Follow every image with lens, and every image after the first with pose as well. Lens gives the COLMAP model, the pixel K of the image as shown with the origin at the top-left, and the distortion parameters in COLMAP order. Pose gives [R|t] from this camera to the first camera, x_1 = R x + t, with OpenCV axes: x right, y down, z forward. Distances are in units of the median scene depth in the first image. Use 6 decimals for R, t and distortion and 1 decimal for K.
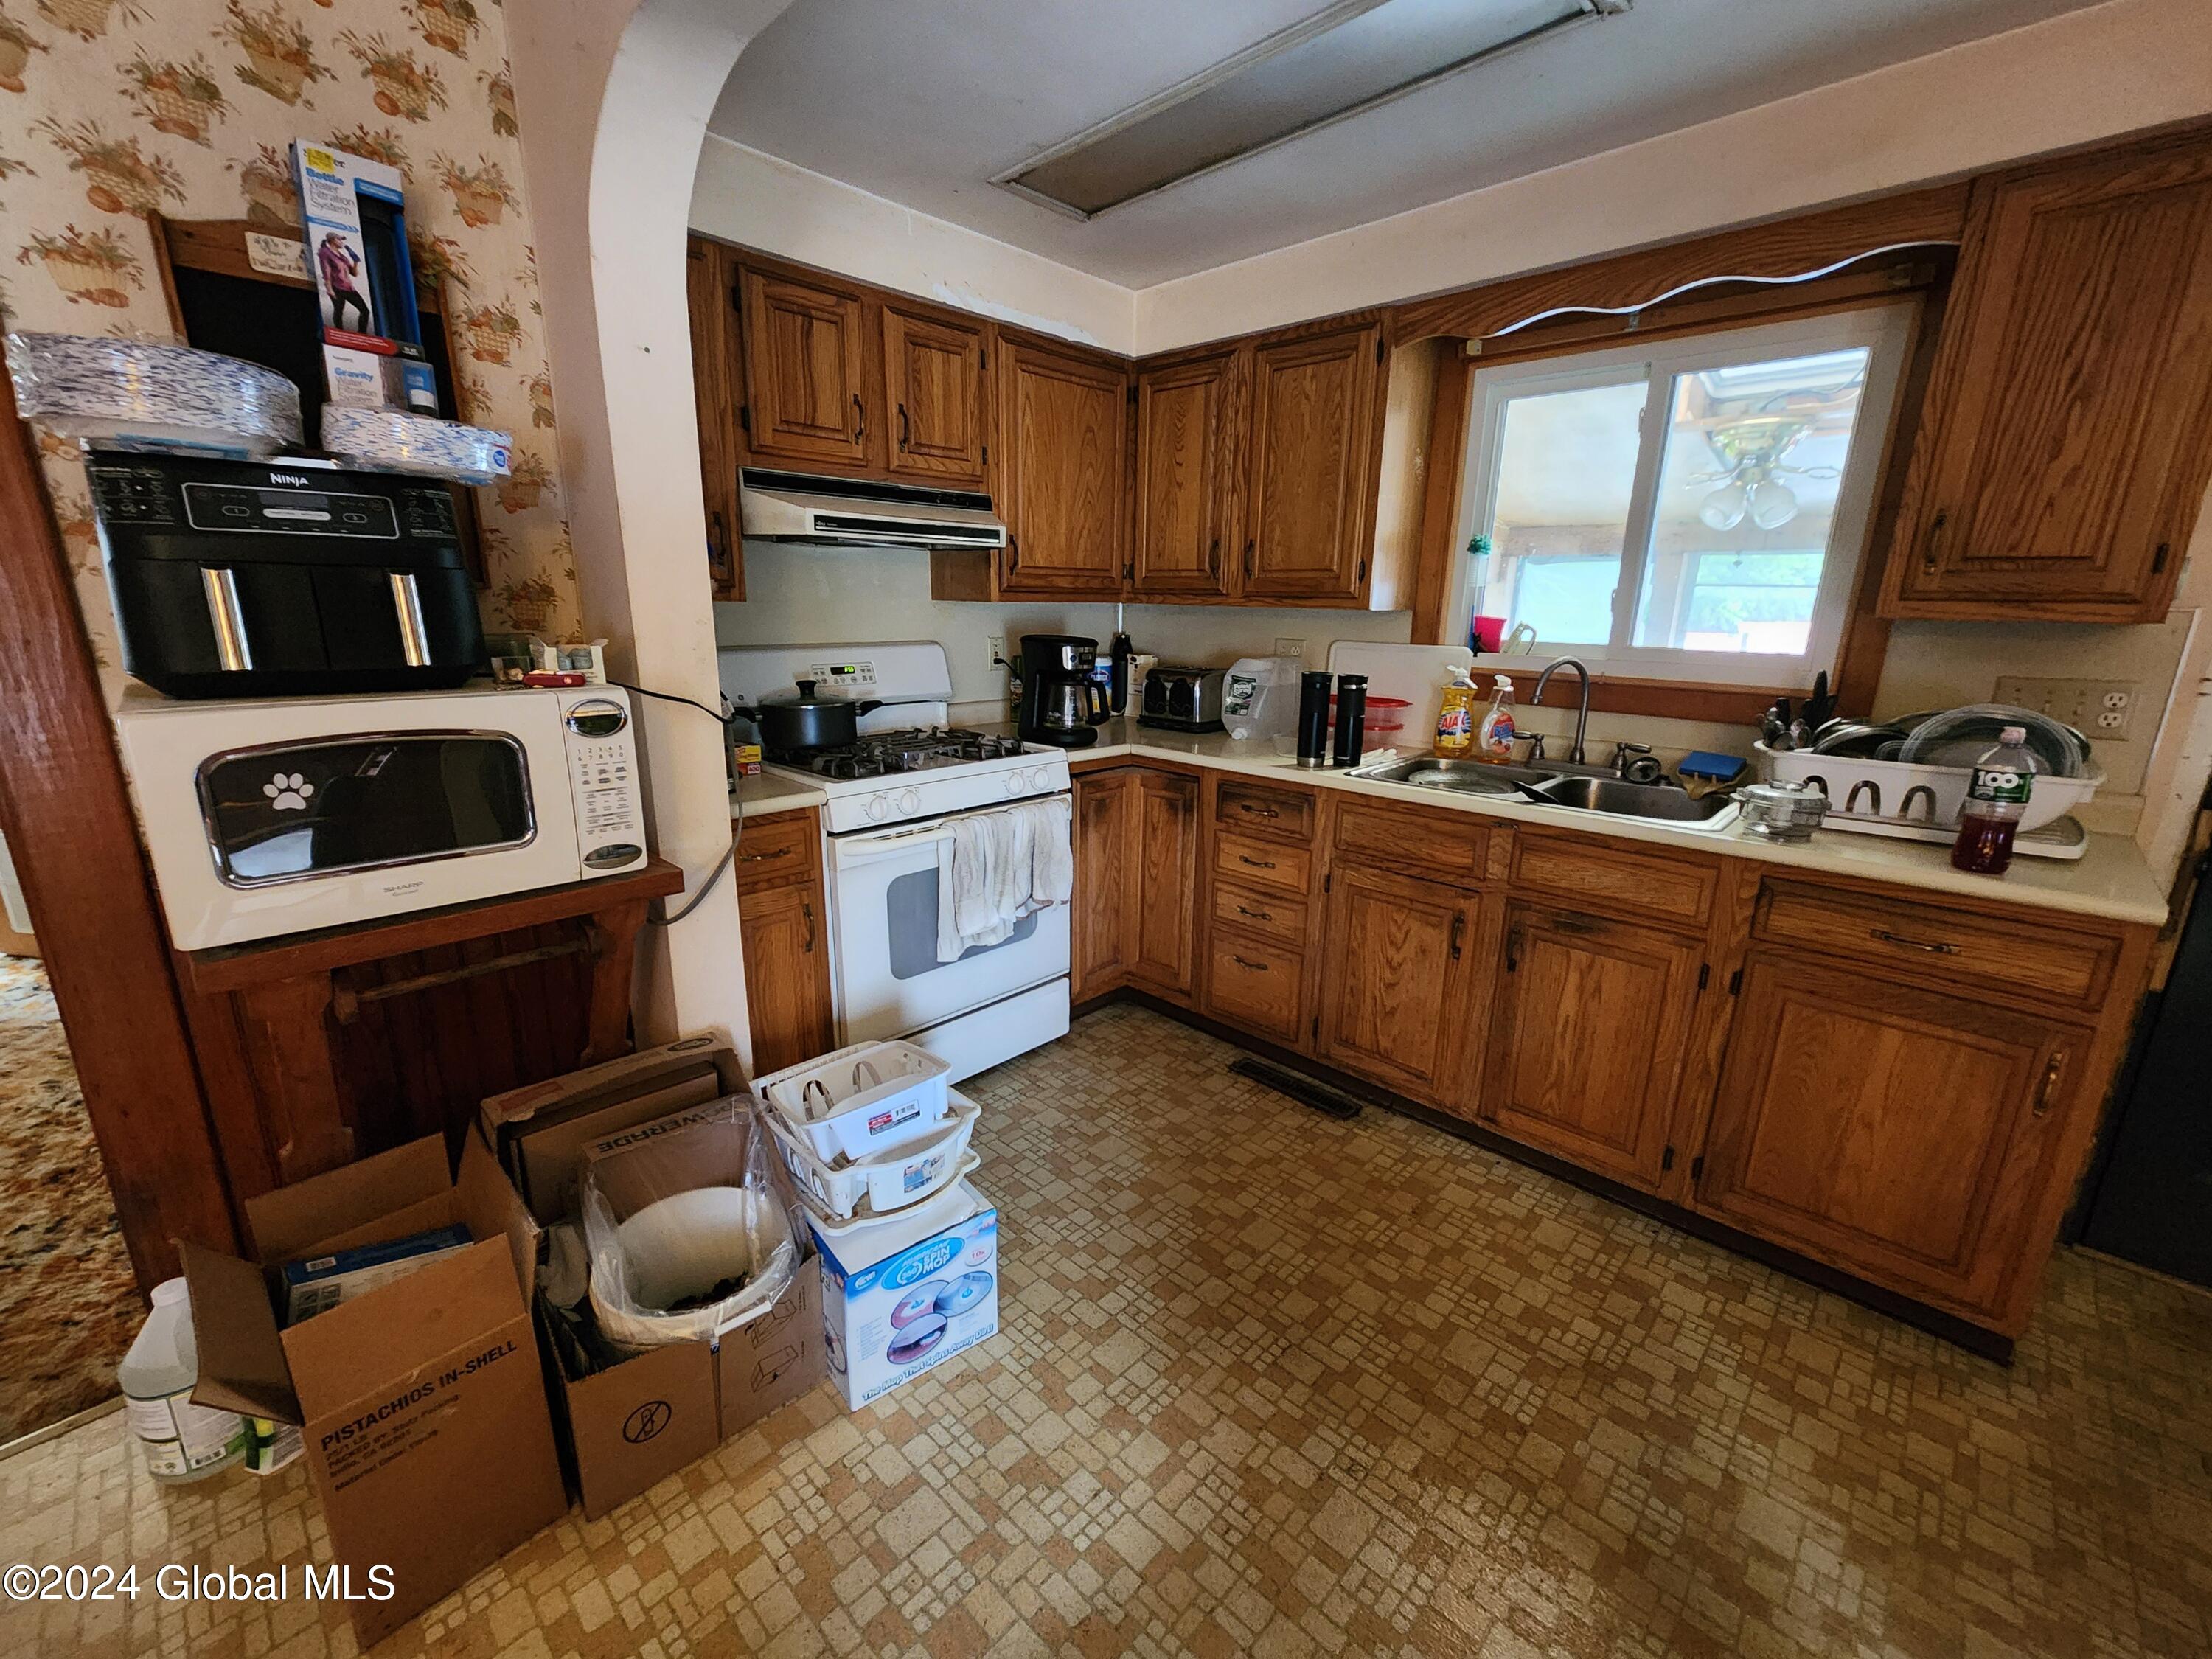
lens RADIAL K [[916.3, 0, 1095.0], [0, 916.3, 840.6], [0, 0, 1]] dist [0.001878, 0.002422]
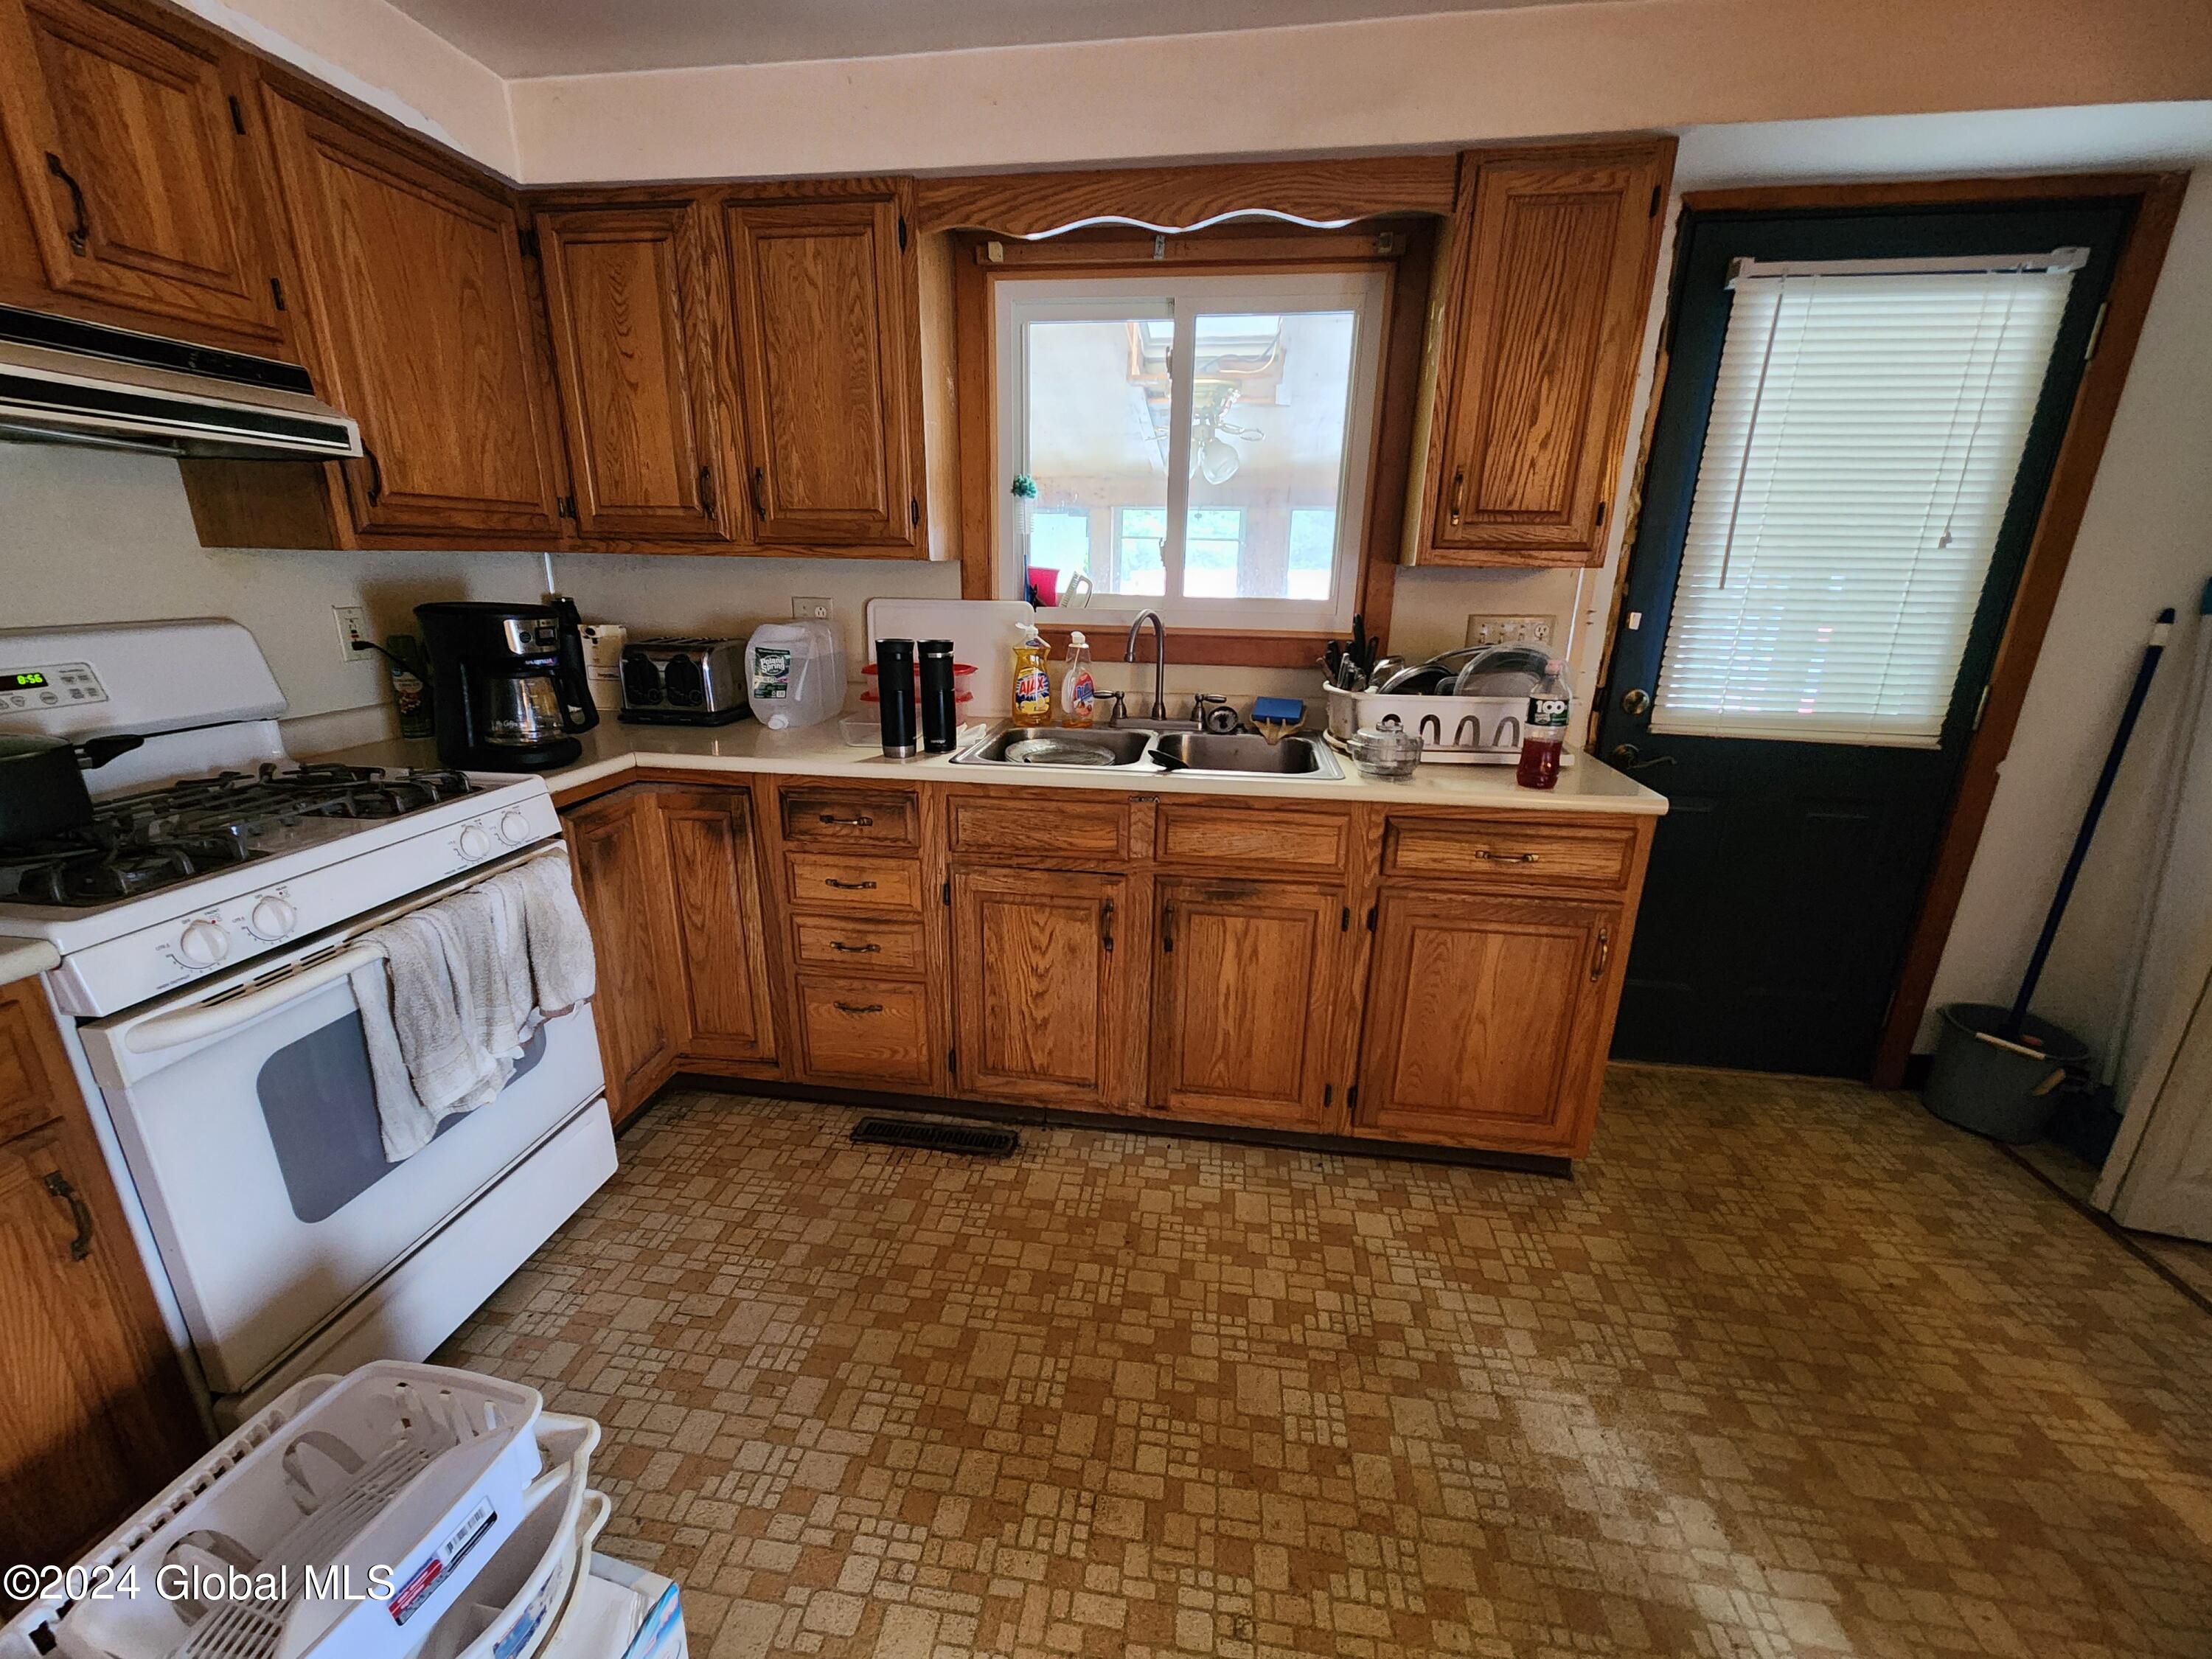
lens RADIAL K [[916.3, 0, 1095.0], [0, 916.3, 840.6], [0, 0, 1]] dist [0.001878, 0.002422]
pose [[0.810771, -0.176654, 0.558071, -0.094373], [0.149102, 0.984253, 0.094943, -0.061142], [-0.566055, 0.006233, 0.824344, 0.243835]]
